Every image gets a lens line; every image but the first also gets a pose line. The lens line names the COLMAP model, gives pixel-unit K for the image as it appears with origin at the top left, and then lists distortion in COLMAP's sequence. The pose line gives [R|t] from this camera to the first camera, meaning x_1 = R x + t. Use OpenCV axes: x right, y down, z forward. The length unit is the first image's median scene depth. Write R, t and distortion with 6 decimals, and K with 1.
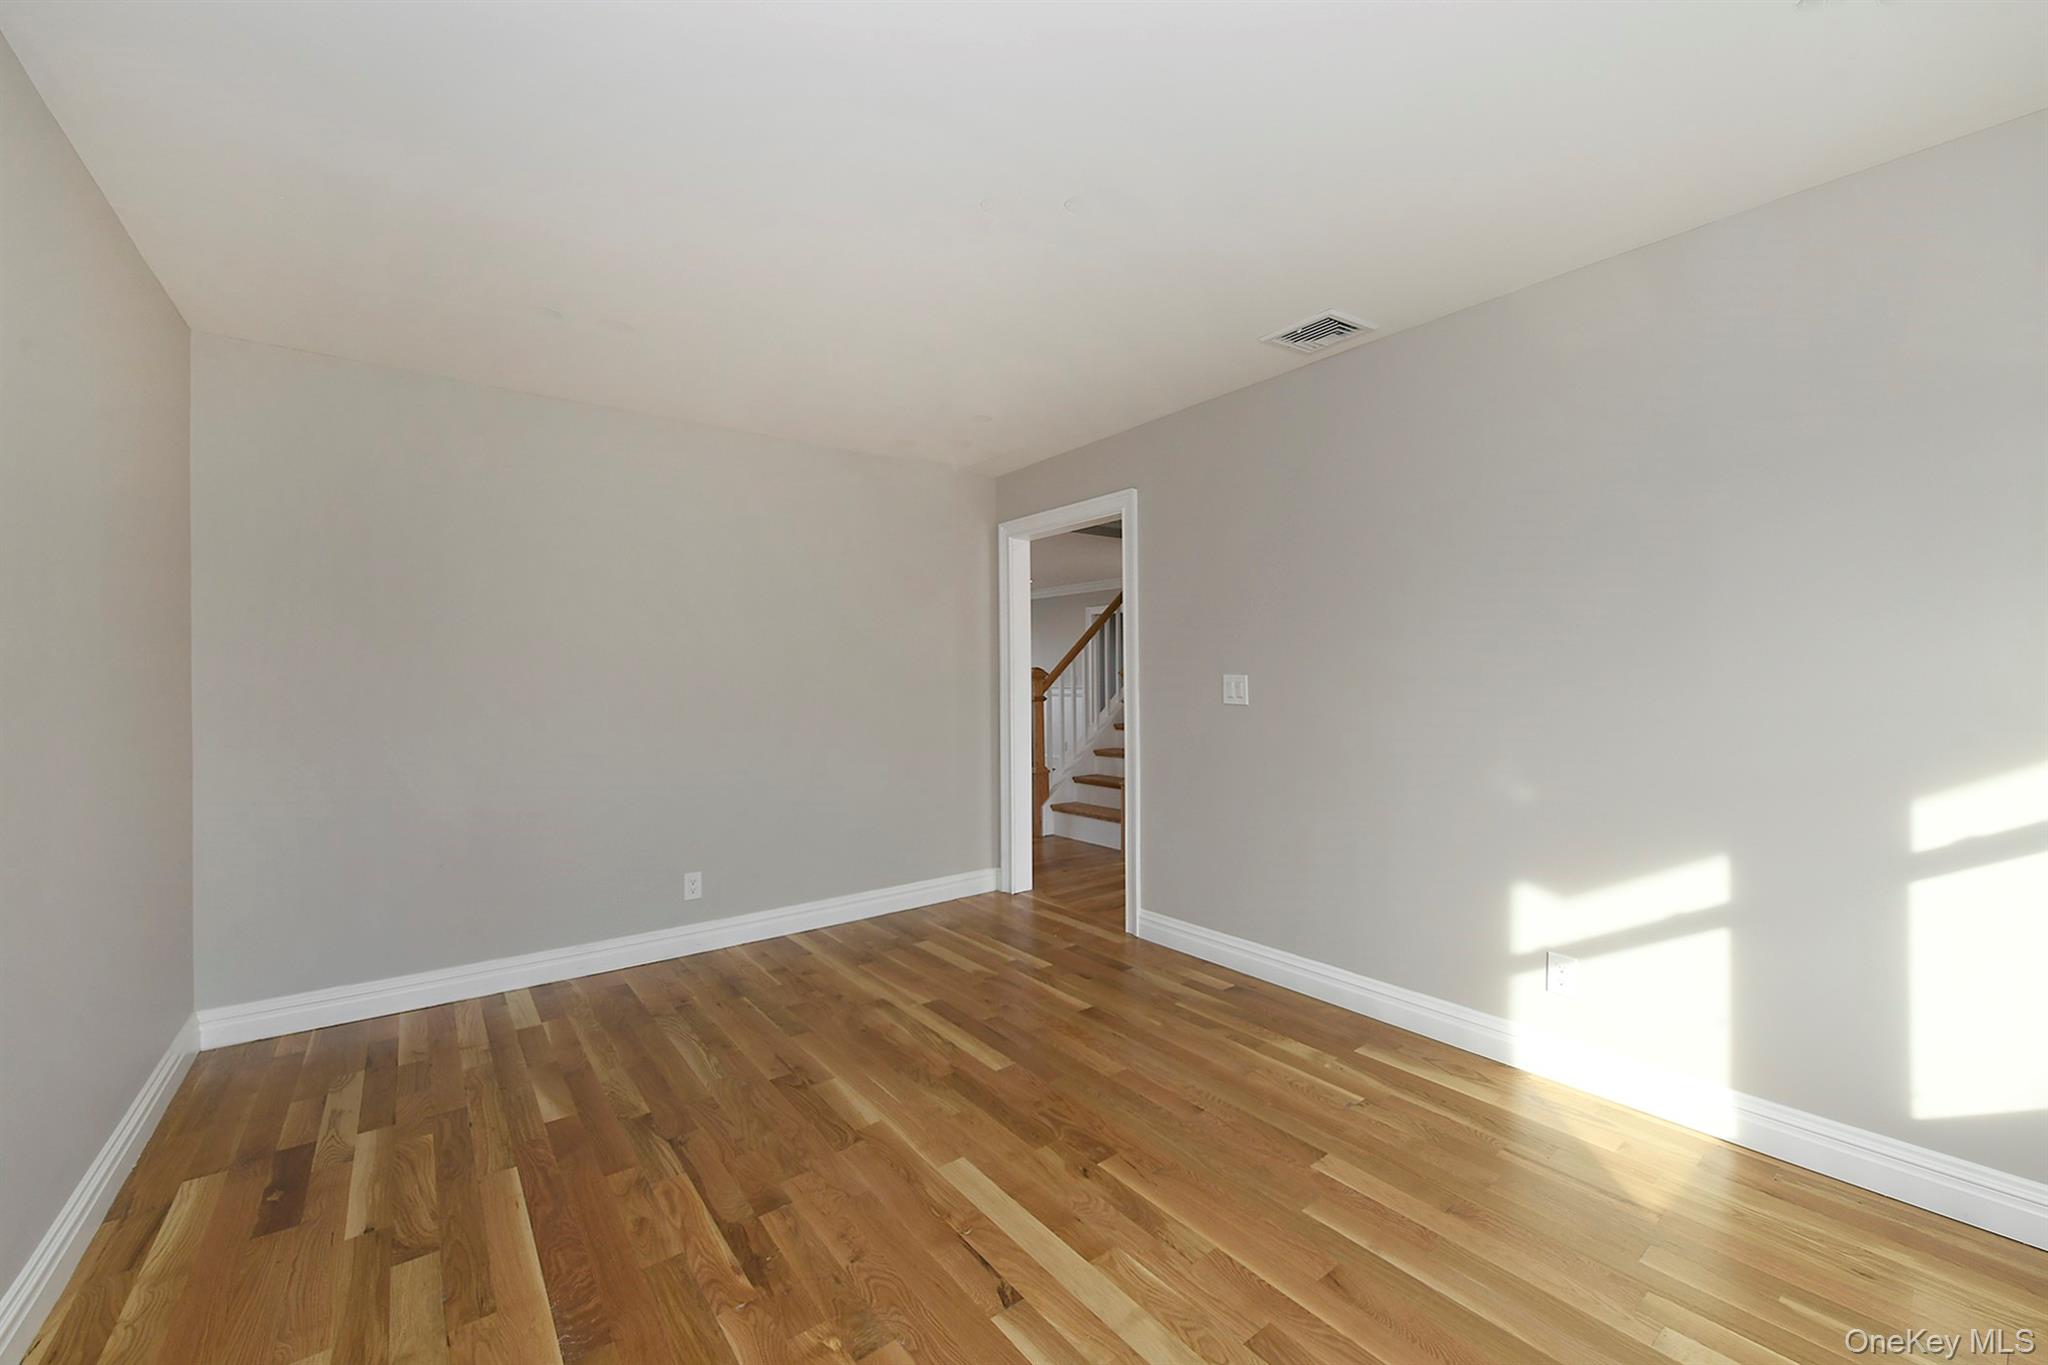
lens RADIAL K [[819.9, 0, 1024.0], [0, 819.9, 682.5], [0, 0, 1]] dist [-0.001121, -0.000129]
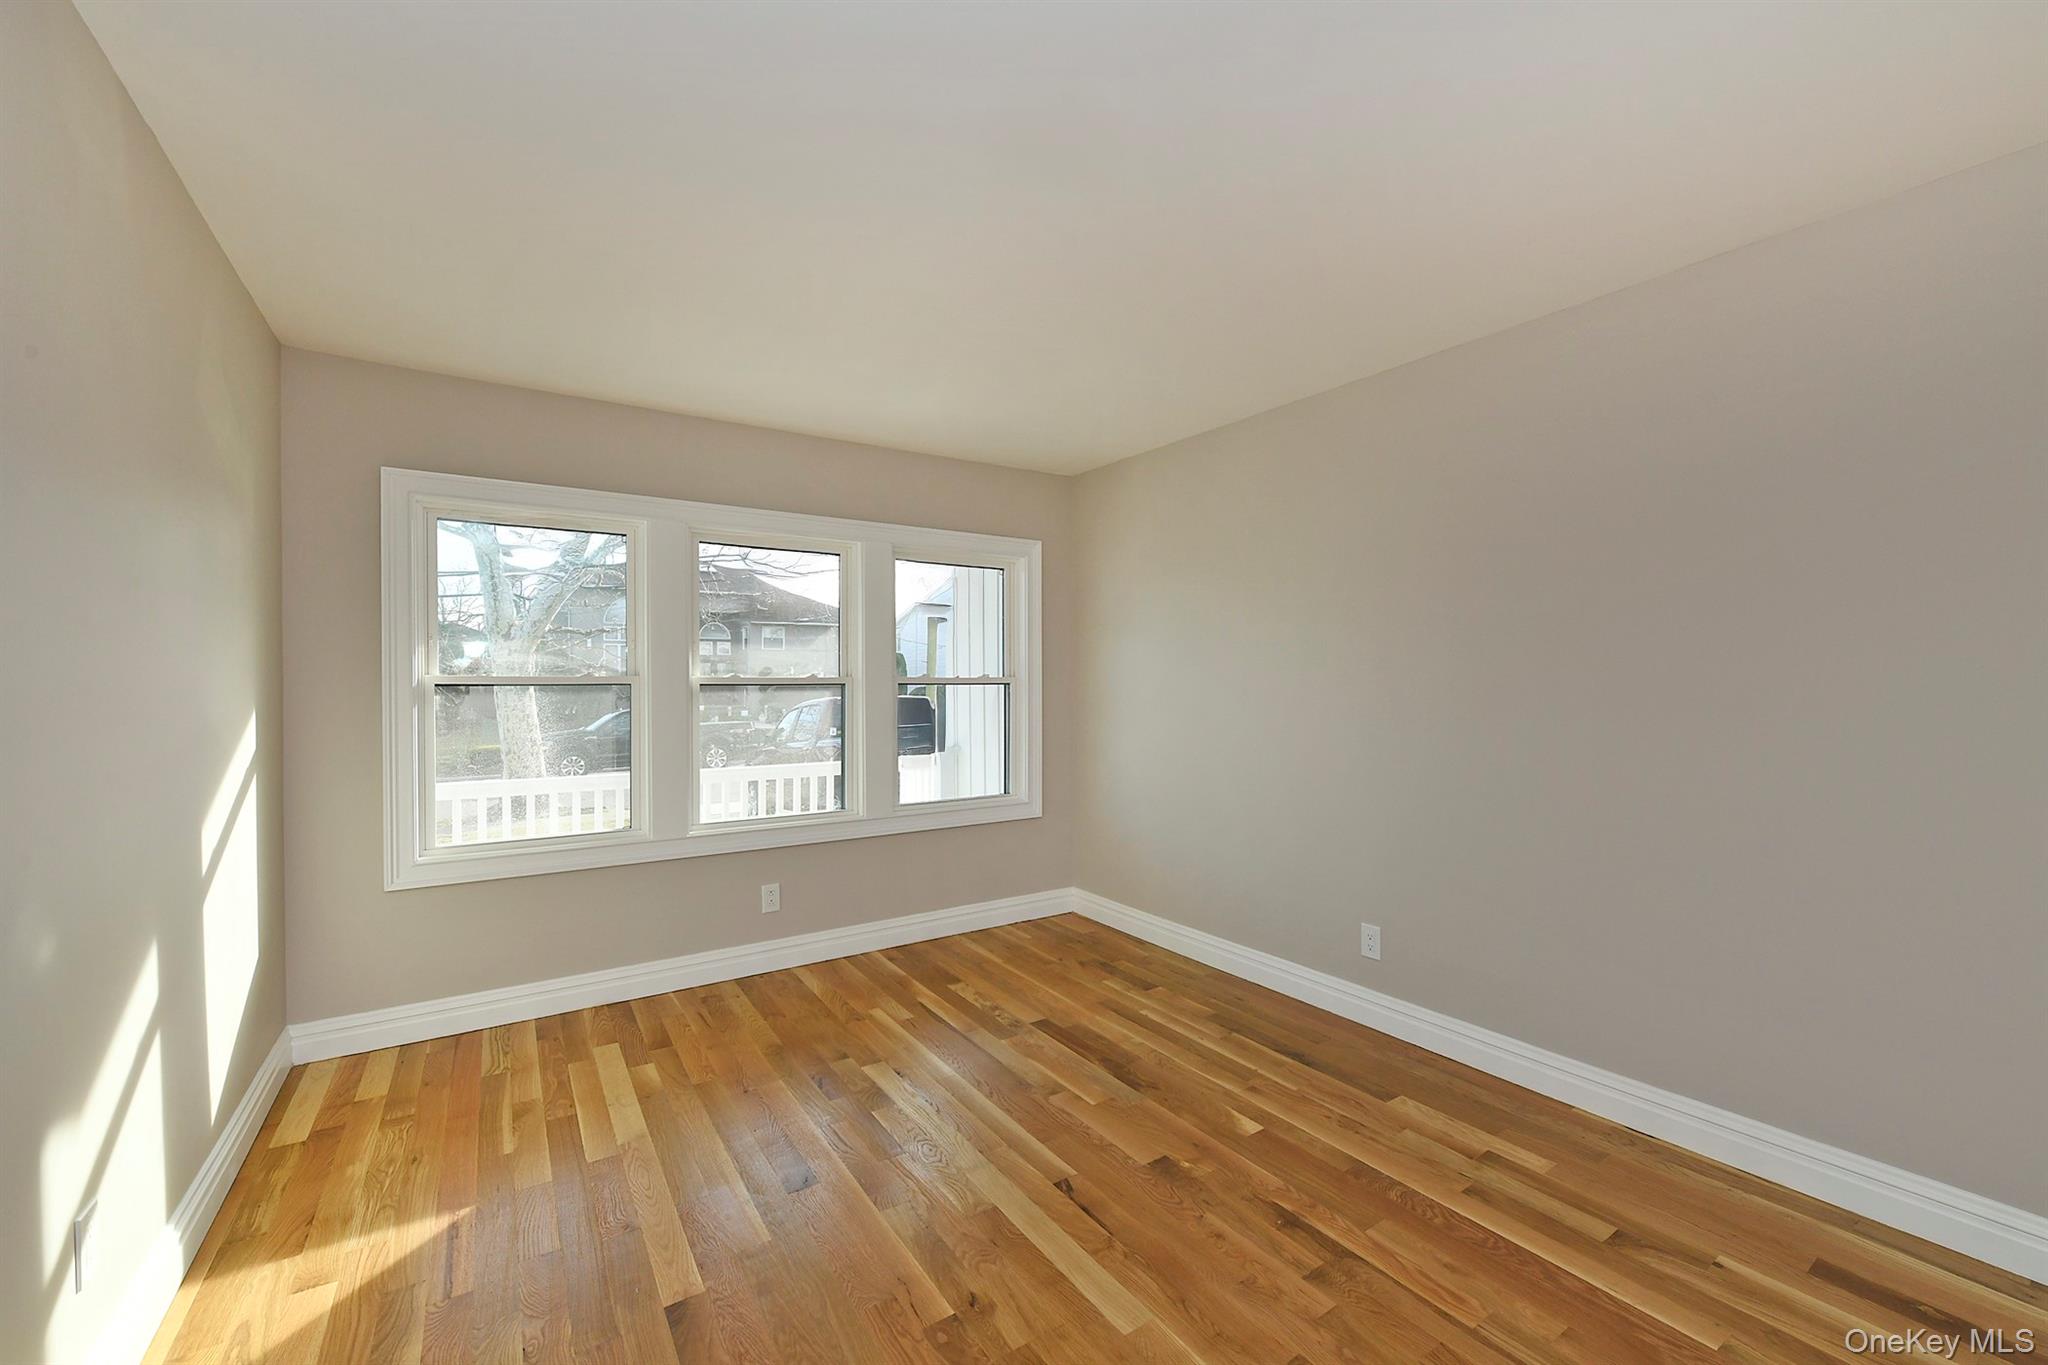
lens RADIAL K [[819.9, 0, 1024.0], [0, 819.9, 682.5], [0, 0, 1]] dist [-0.001121, -0.000129]
pose [[-0.997720, 0.009007, 0.066879, -0.041904], [0.008691, 0.999950, -0.005027, -0.029667], [-0.066921, -0.004434, -0.997748, 1.979053]]
